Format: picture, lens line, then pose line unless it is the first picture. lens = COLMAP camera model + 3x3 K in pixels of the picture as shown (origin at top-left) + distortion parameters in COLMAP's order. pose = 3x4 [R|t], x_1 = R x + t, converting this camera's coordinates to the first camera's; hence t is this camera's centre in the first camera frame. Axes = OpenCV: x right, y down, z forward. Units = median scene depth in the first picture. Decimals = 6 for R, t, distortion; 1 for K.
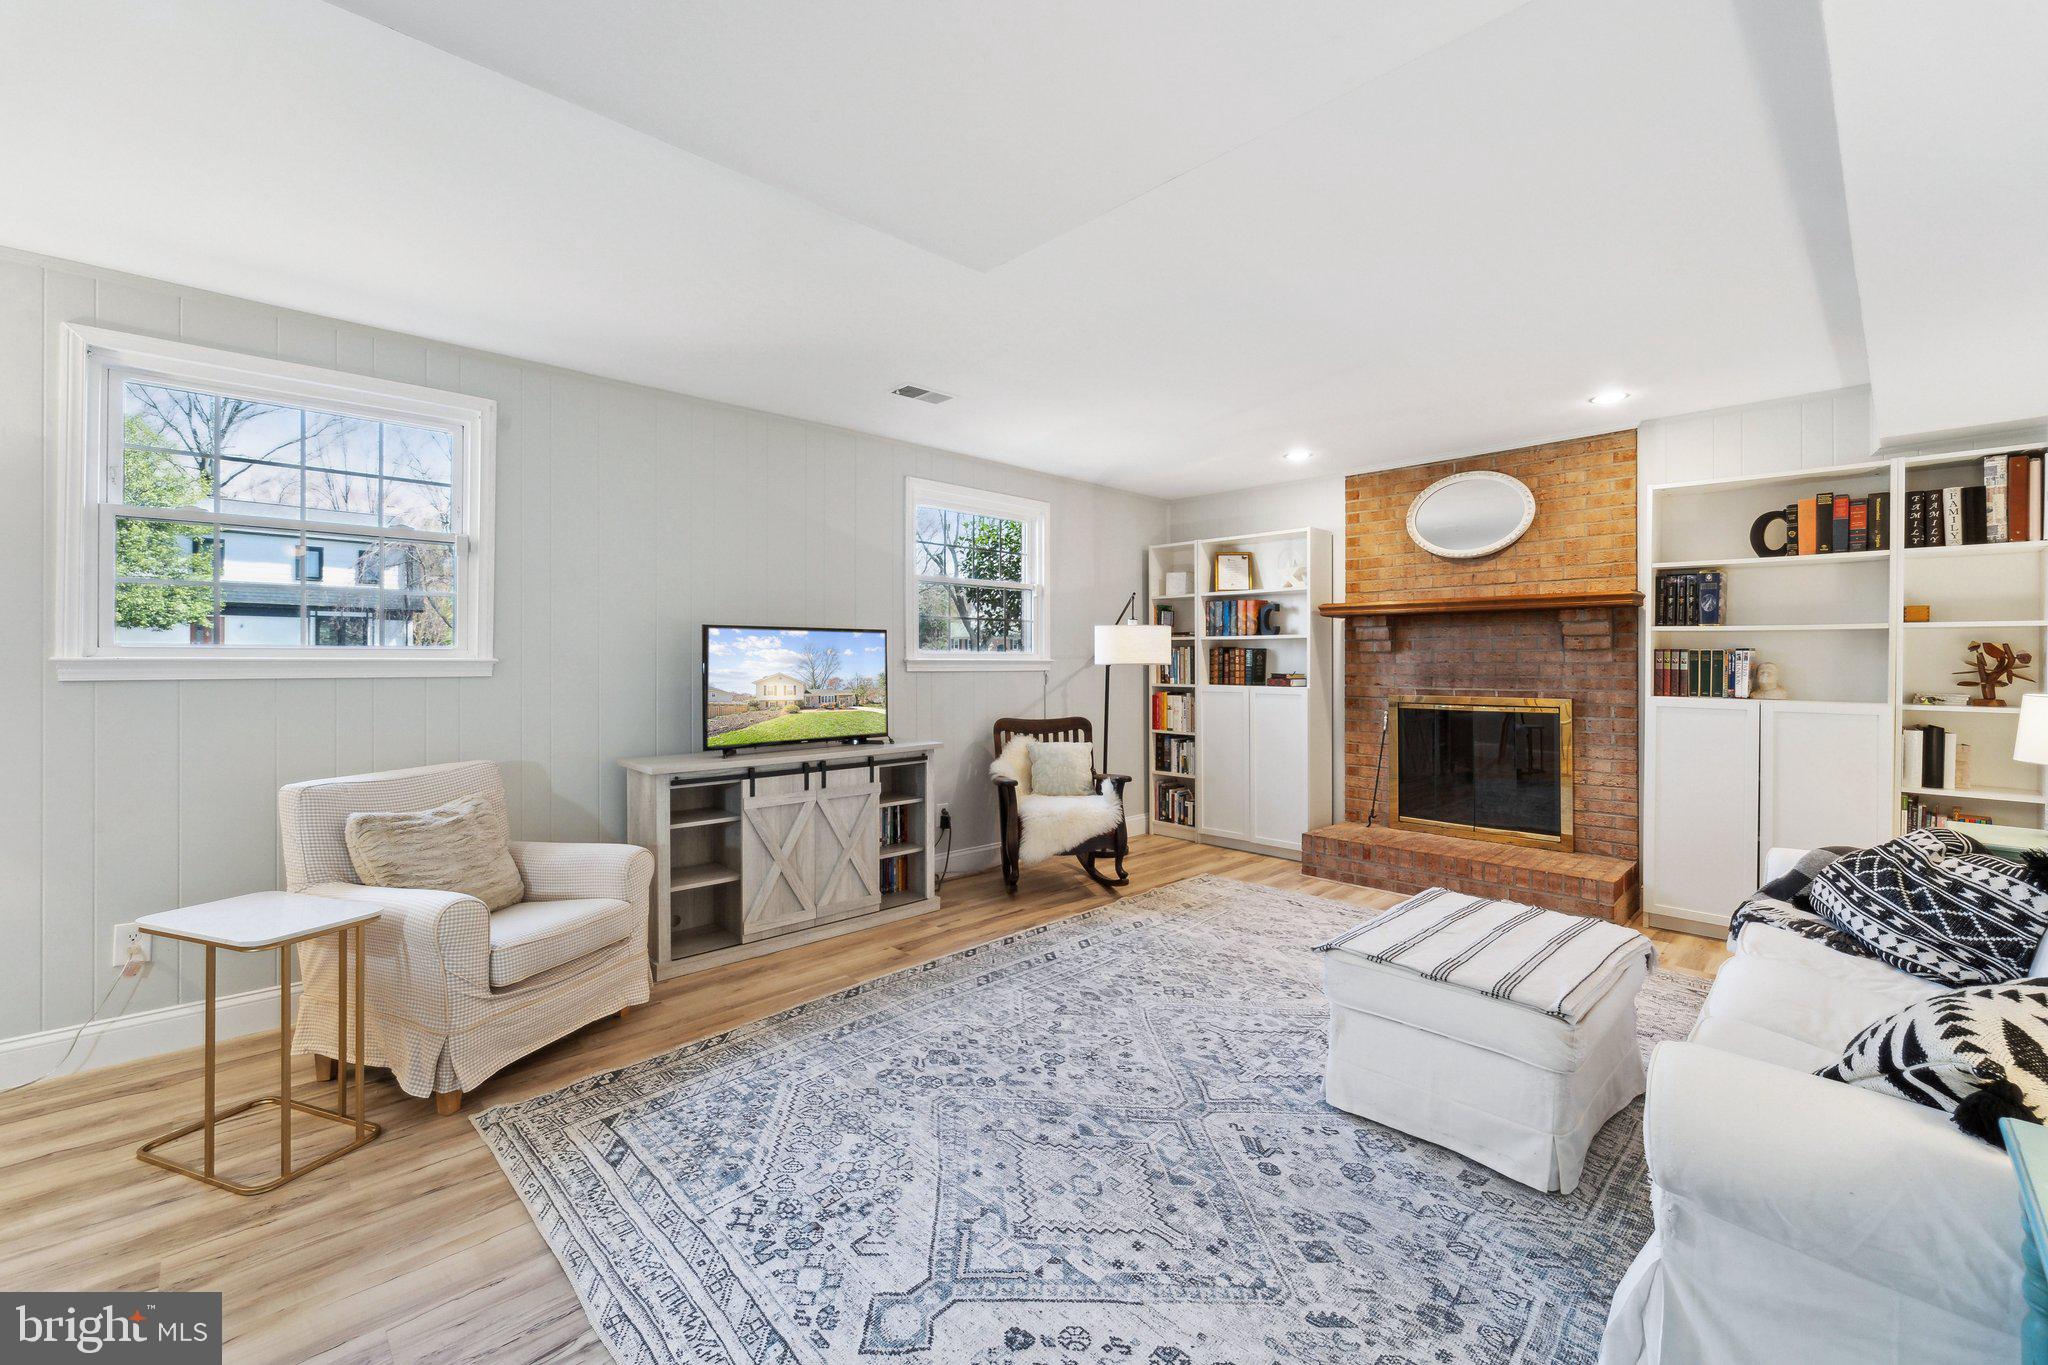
lens RADIAL K [[838.6, 0, 1026.4], [0, 838.6, 653.8], [0, 0, 1]] dist [-0.000855, -0.000437]
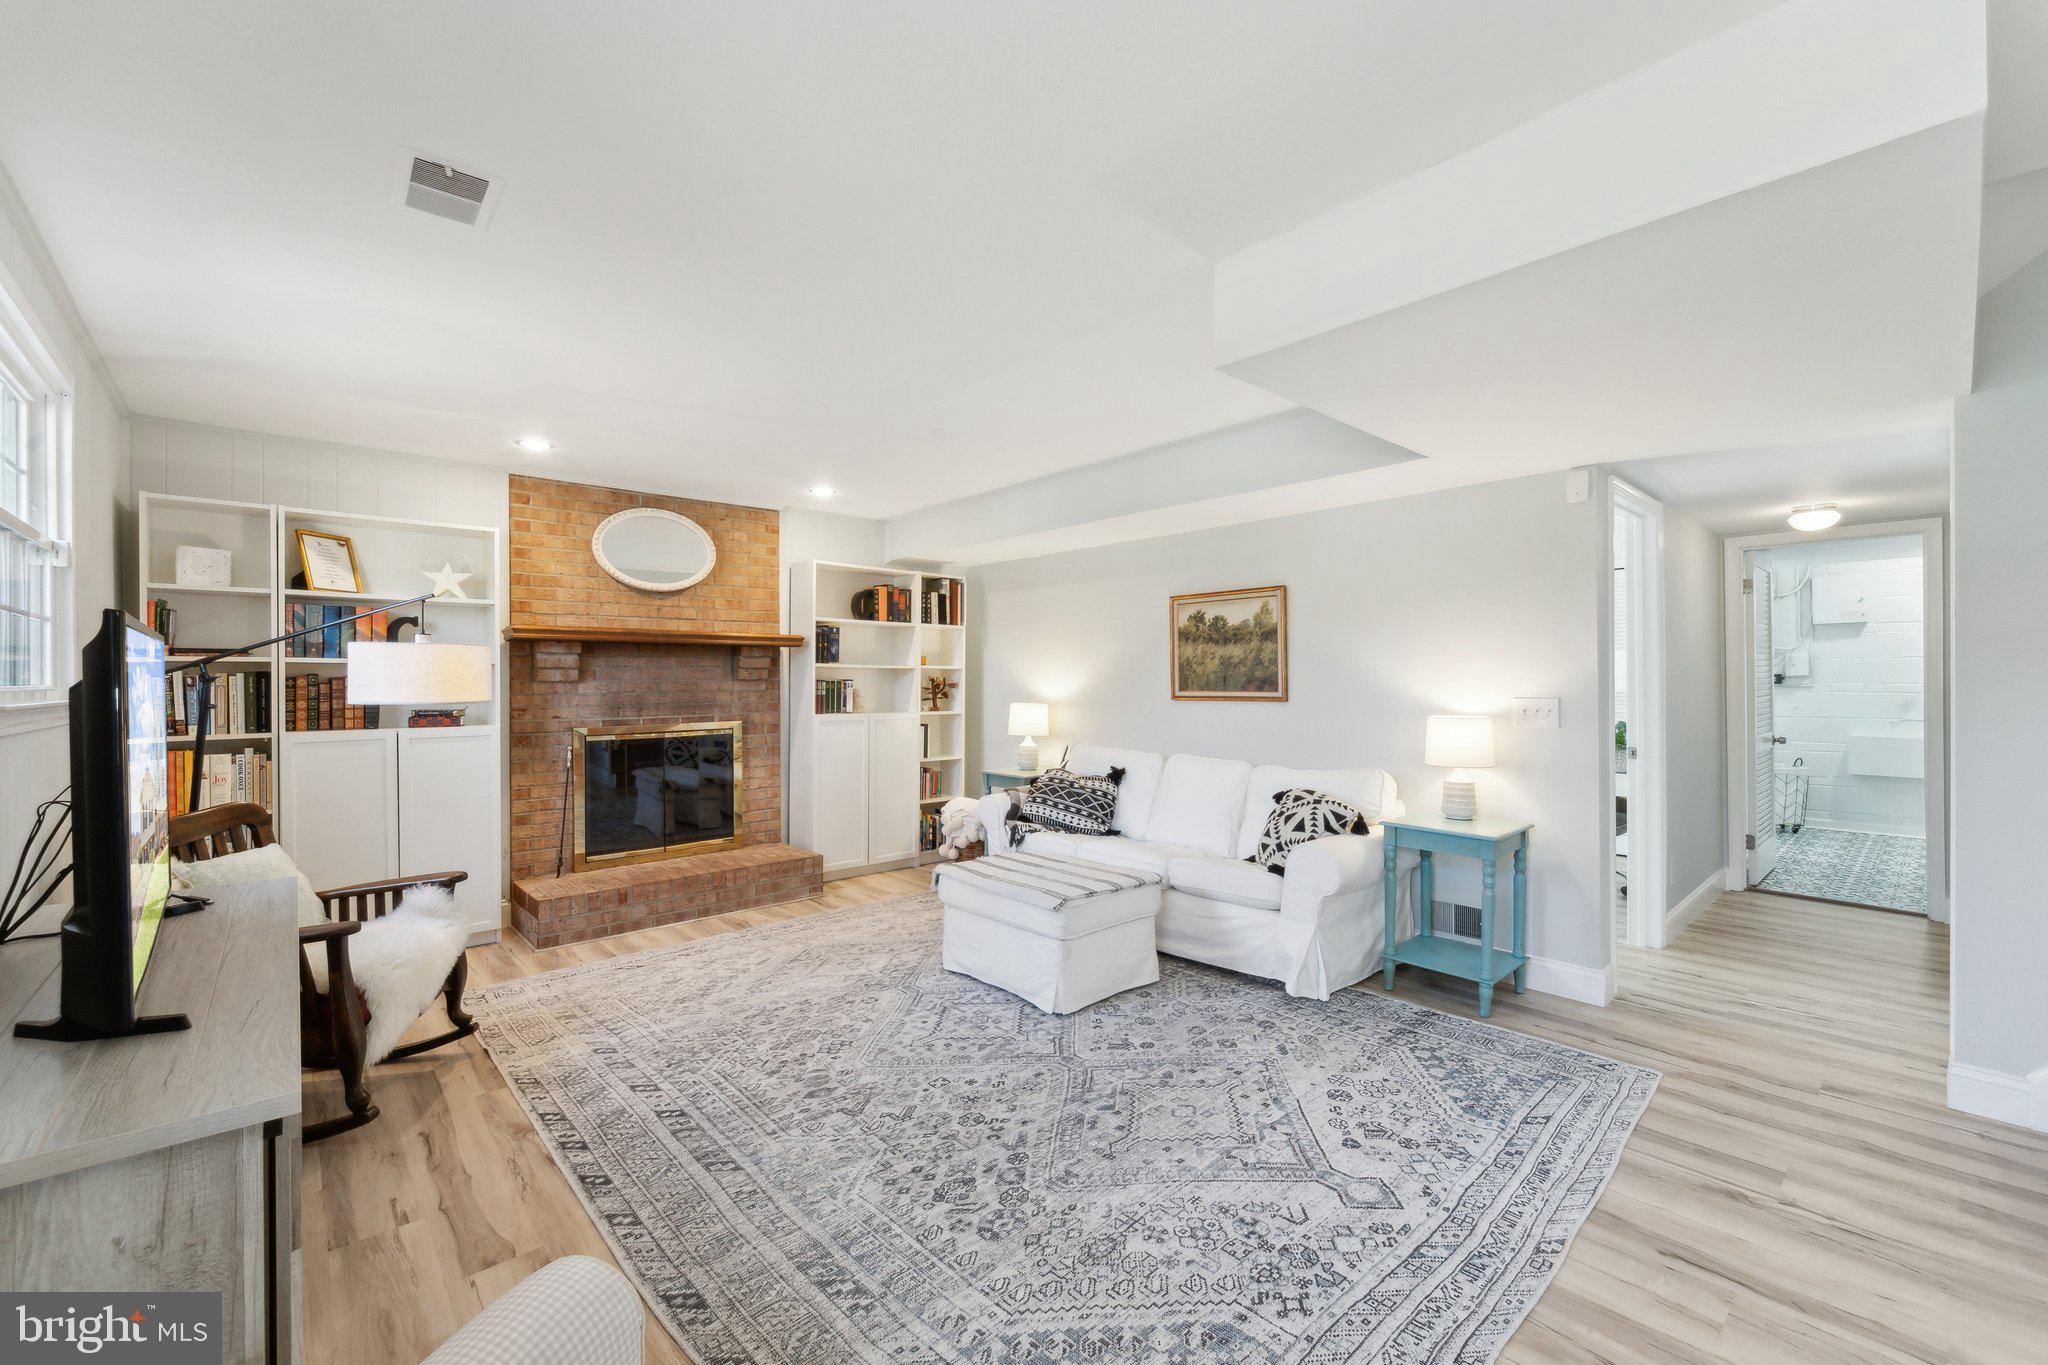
lens RADIAL K [[849.9, 0, 1029.2], [0, 849.9, 675.0], [0, 0, 1]] dist [-0.000197, -0.000231]
pose [[0.027712, 0.003070, 0.999611, -0.690160], [-0.003328, 0.999990, -0.002979, -0.011677], [-0.999610, -0.003244, 0.027722, 0.678027]]
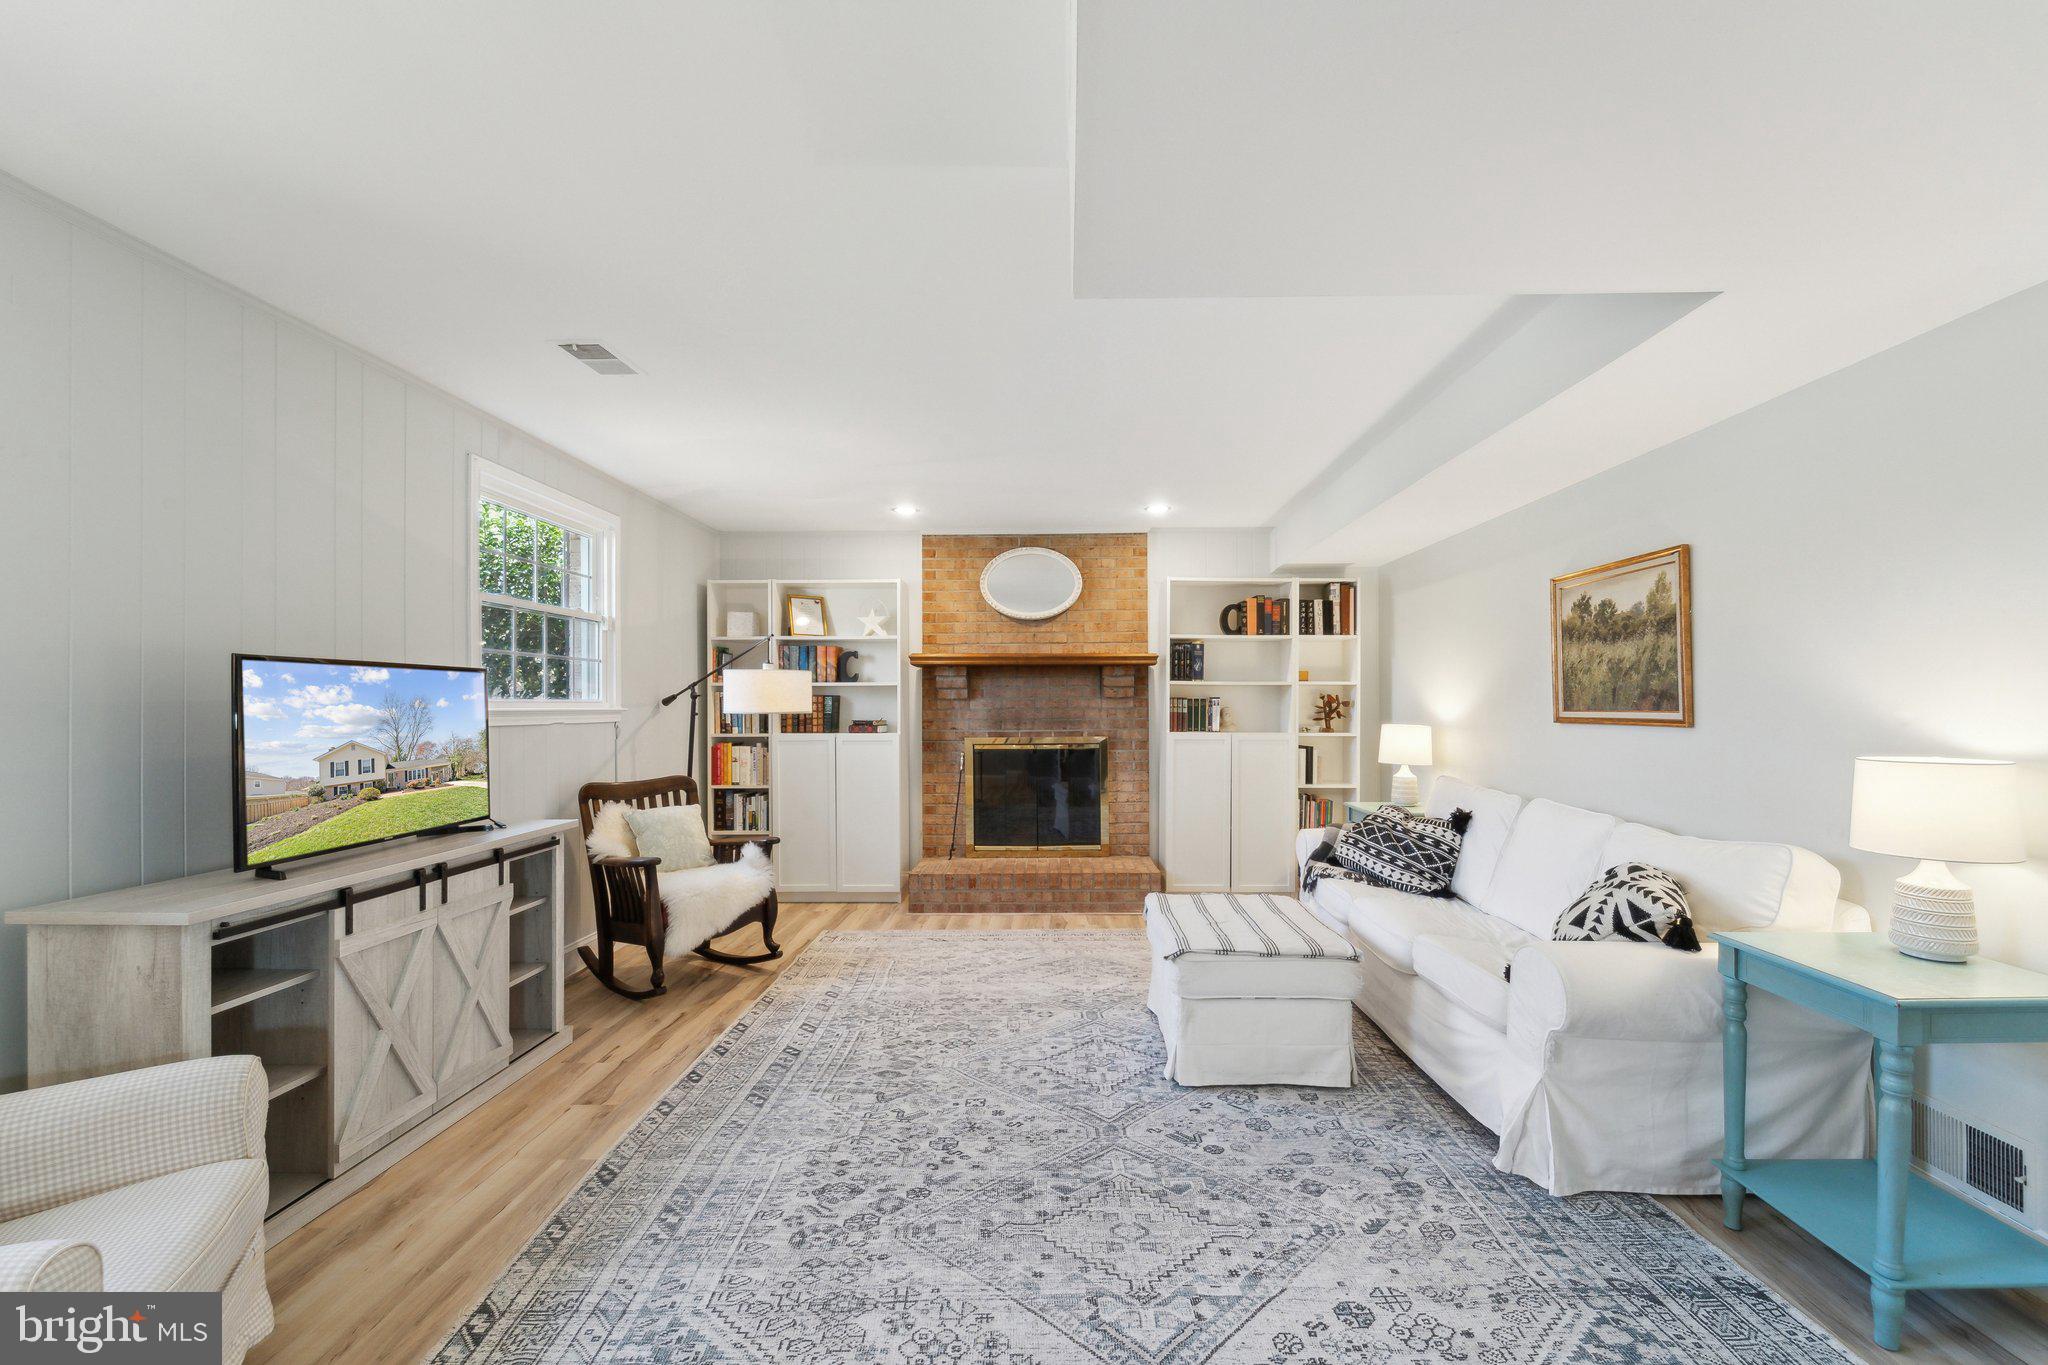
lens RADIAL K [[842.9, 0, 1039.1], [0, 842.9, 694.0], [0, 0, 1]] dist [-0.001382, -0.000197]
pose [[0.706888, 0.004187, 0.707313, -0.410196], [-0.000182, 0.999984, -0.005737, -0.003754], [-0.707325, 0.003927, 0.706877, 0.202061]]
